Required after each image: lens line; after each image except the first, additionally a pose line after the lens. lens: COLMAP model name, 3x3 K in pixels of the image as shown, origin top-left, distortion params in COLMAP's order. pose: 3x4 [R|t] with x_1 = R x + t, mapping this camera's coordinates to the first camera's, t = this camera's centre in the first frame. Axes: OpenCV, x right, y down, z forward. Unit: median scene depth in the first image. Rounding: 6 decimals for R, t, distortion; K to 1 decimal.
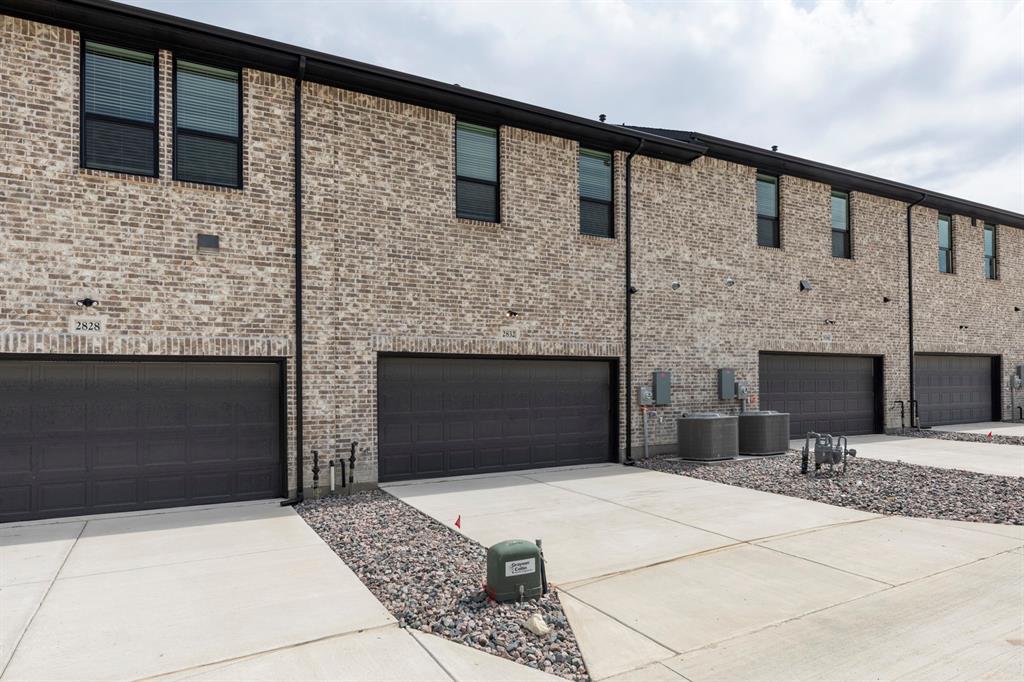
lens RADIAL K [[617.6, 0, 523.2], [0, 617.6, 377.7], [0, 0, 1]] dist [0.000279, -0.007775]
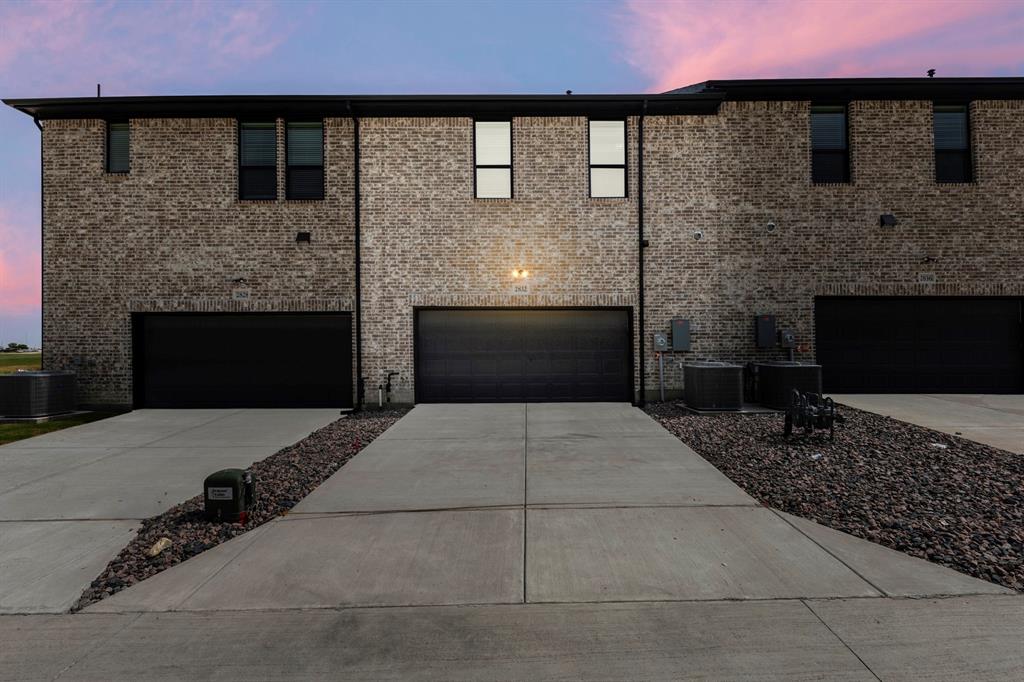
lens RADIAL K [[450.9, 0, 512.7], [0, 450.9, 320.3], [0, 0, 1]] dist [0.003366, -0.004147]
pose [[0.871139, -0.002204, -0.491032, 0.414818], [0.002535, 0.999997, 0.000009, -0.010246], [0.491030, -0.001252, 0.871142, 0.235534]]
